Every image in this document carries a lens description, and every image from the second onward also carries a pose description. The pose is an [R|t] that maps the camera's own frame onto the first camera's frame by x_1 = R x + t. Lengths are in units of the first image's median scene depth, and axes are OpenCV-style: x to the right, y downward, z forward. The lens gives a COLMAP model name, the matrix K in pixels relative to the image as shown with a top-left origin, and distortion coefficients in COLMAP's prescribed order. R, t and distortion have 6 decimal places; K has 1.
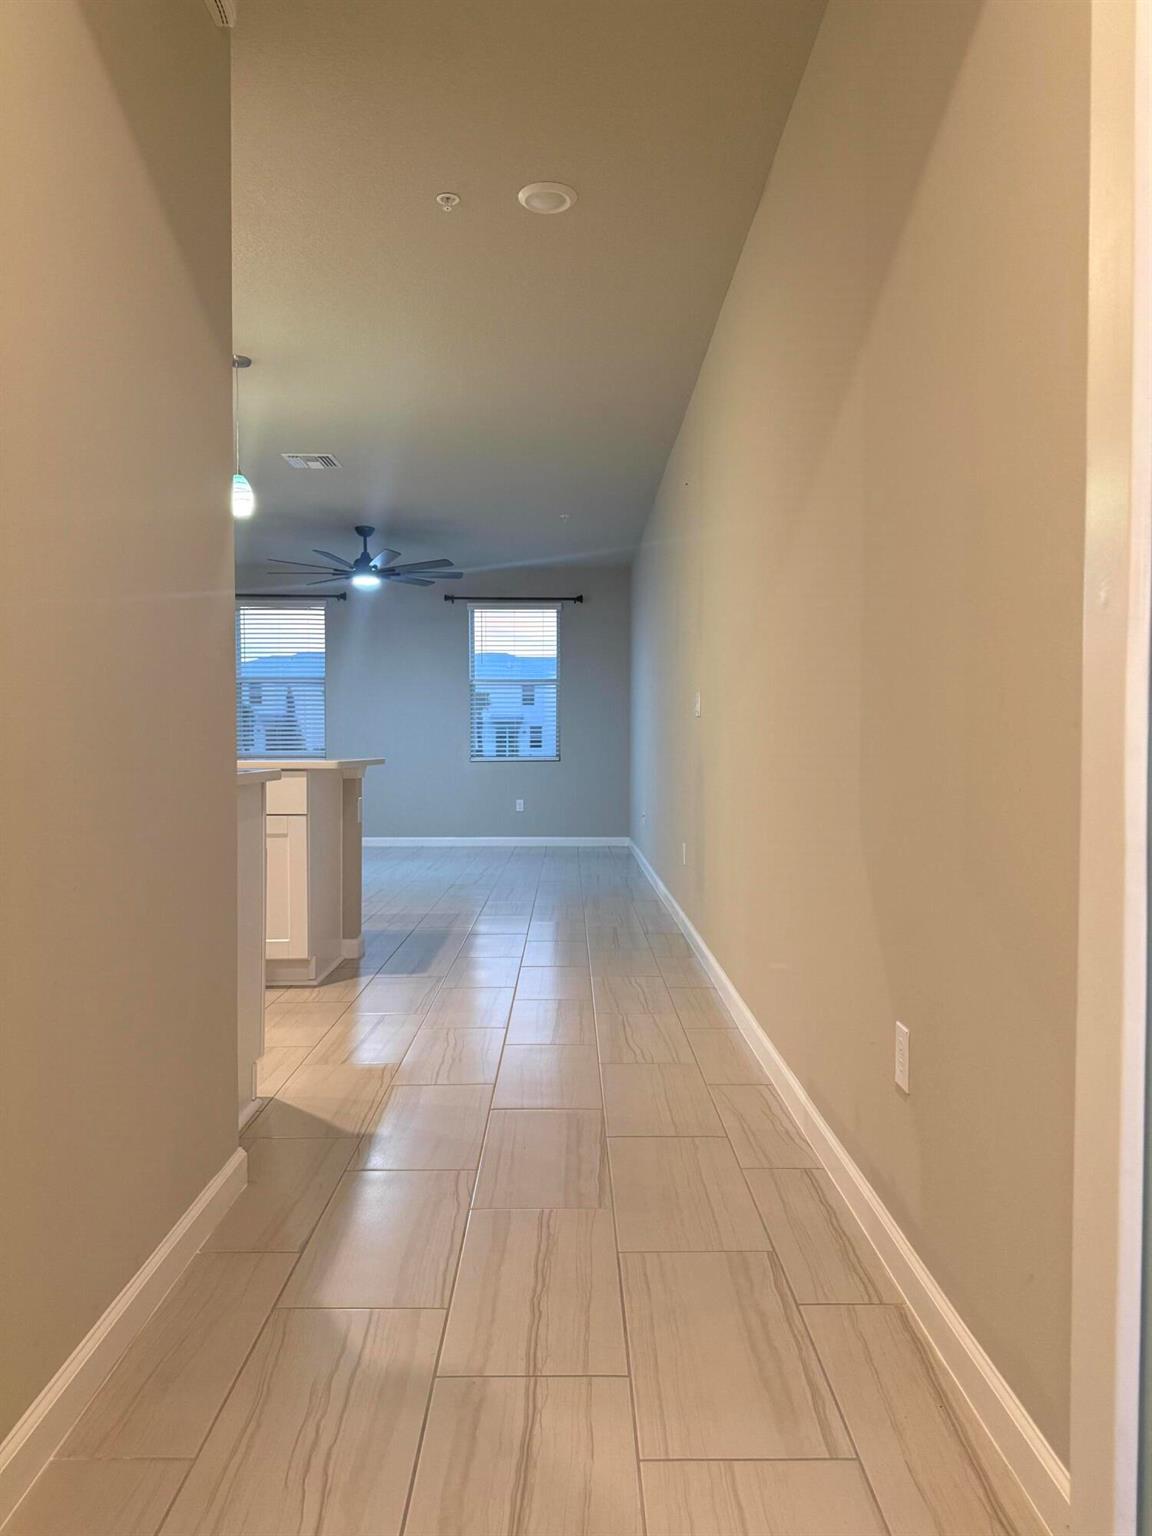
lens RADIAL K [[1088.4, 0, 577.6], [0, 1088.4, 762.9], [0, 0, 1]] dist [0.038076, -0.006406]
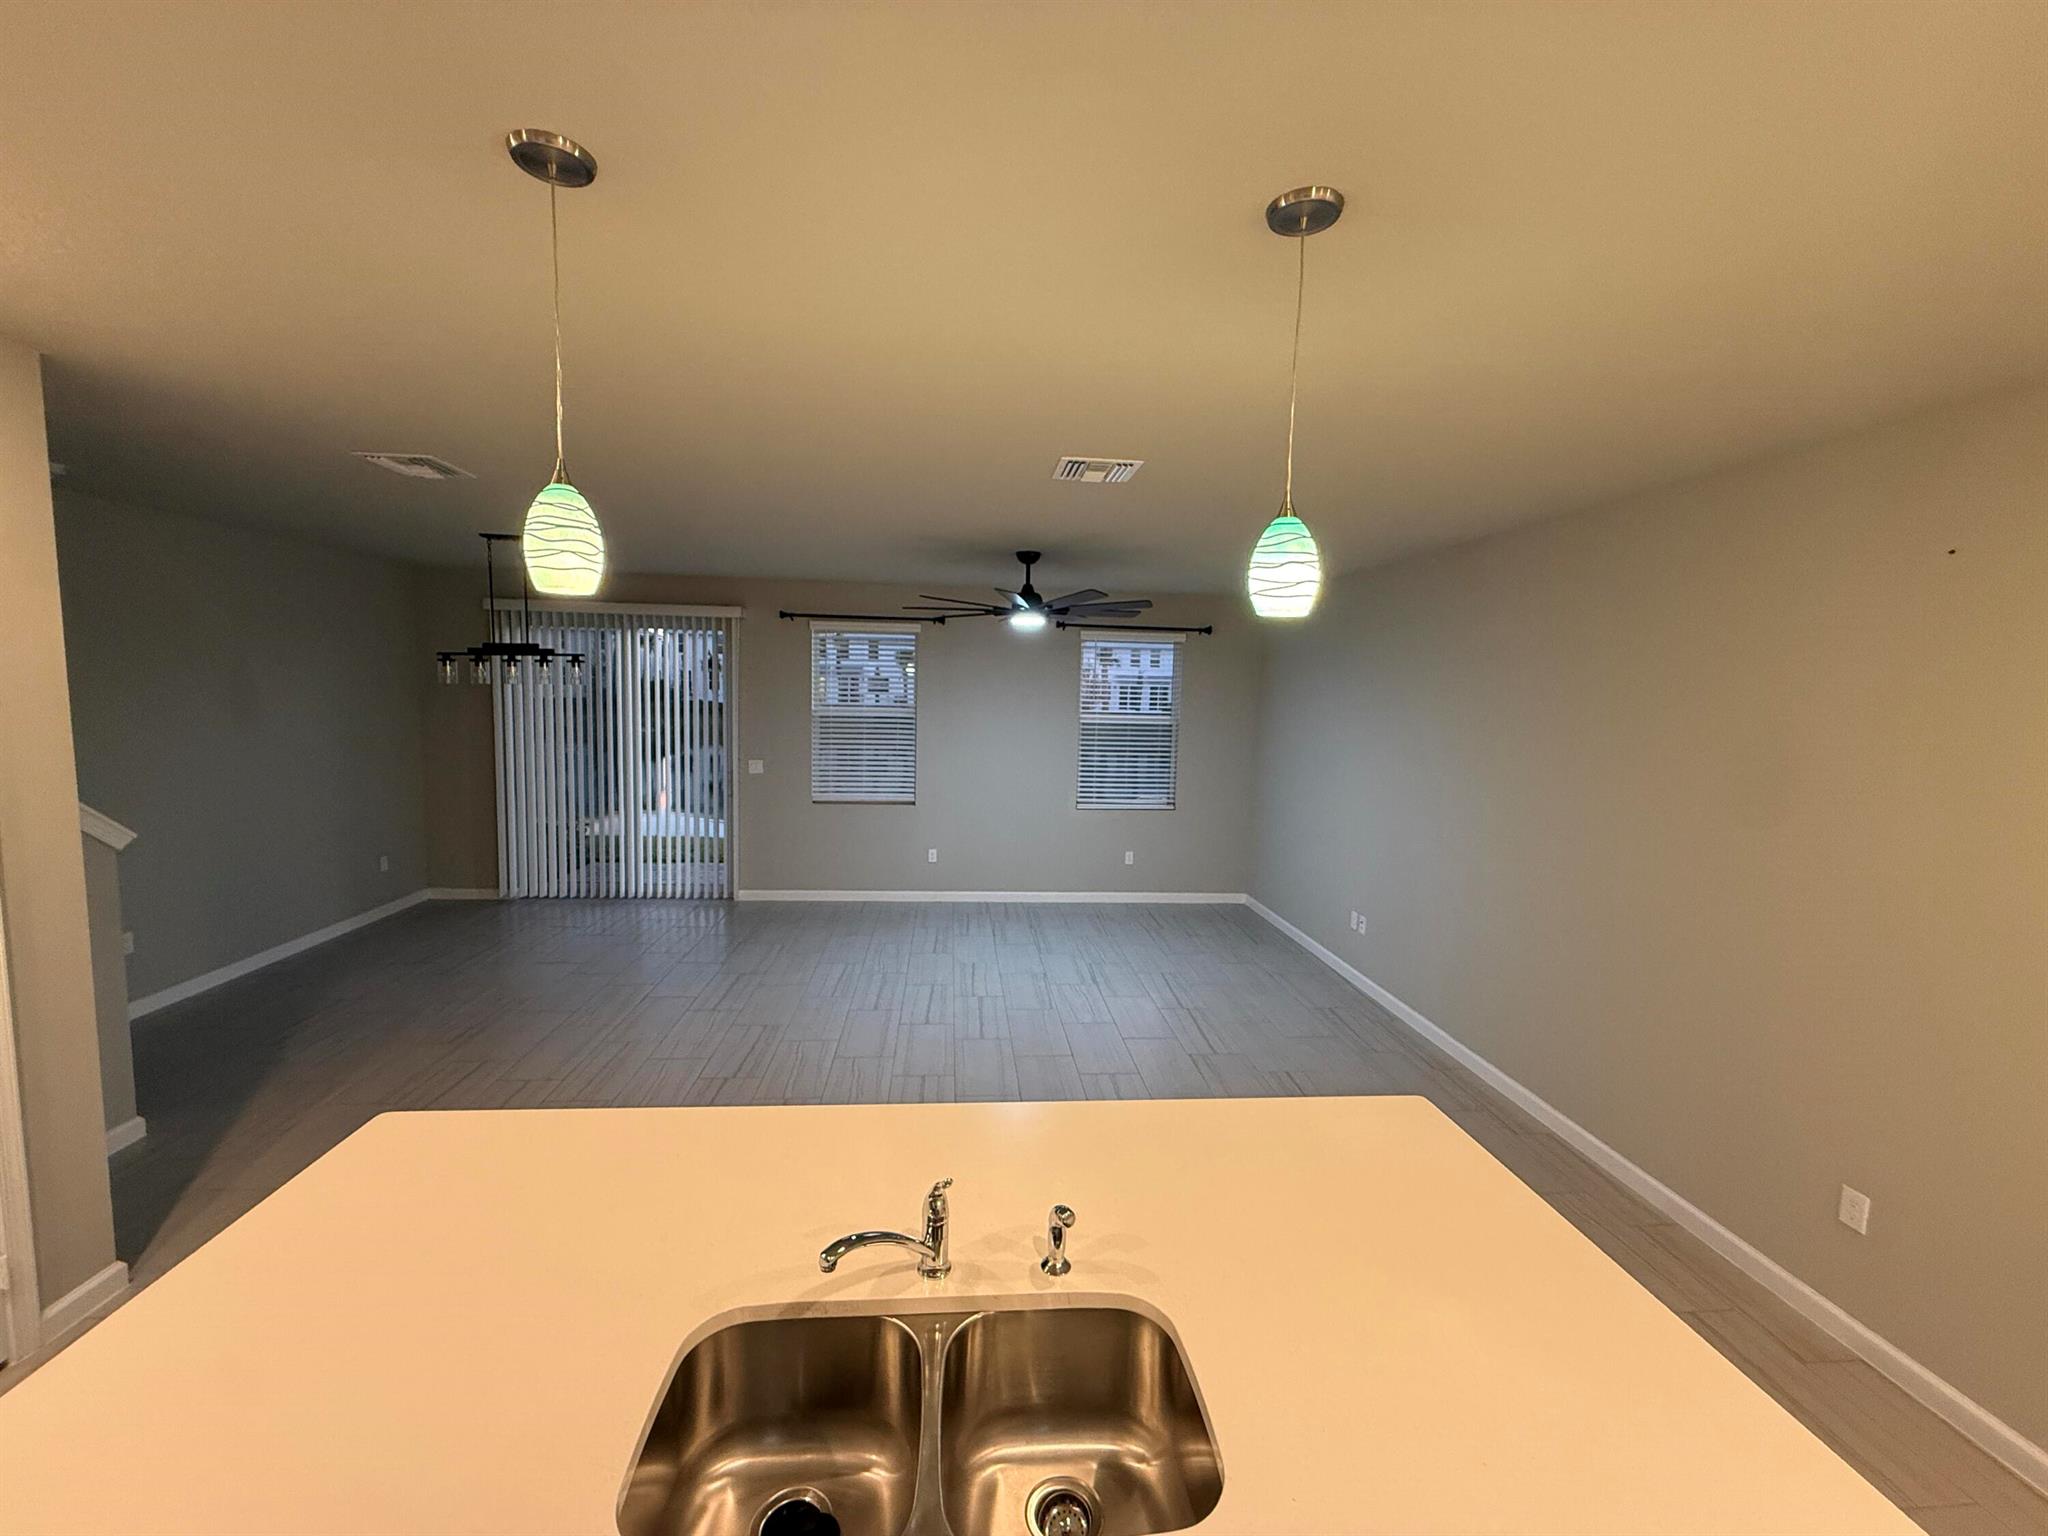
lens RADIAL K [[818.7, 0, 1026.6], [0, 818.7, 768.5], [0, 0, 1]] dist [-0.003401, -0.000325]
pose [[0.997256, 0.013676, 0.072750, -0.231954], [-0.019665, 0.996418, 0.082247, -0.108257], [-0.071365, -0.083452, 0.993953, 0.403781]]
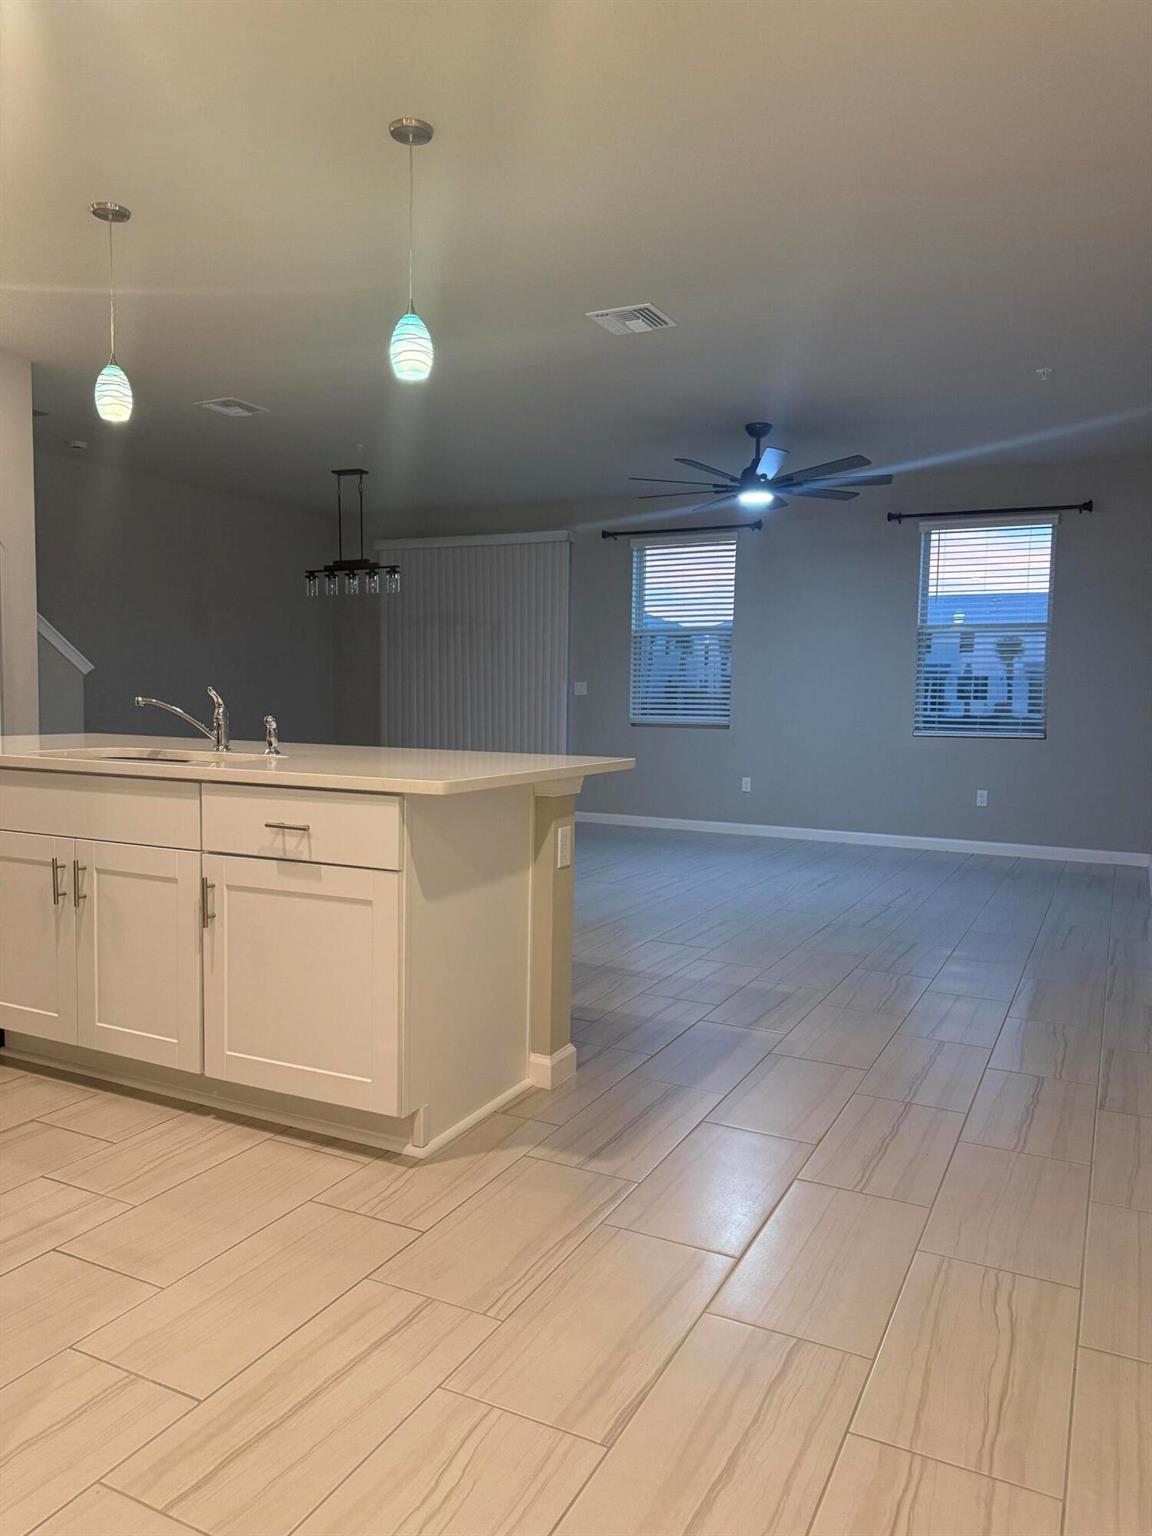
lens RADIAL K [[1088.4, 0, 570.6], [0, 1088.4, 780.8], [0, 0, 1]] dist [0.038076, -0.006406]
pose [[0.887661, 0.046838, -0.458110, 0.046358], [-0.018138, 0.997598, 0.066851, -0.019809], [0.460141, -0.051032, 0.886378, 0.262265]]
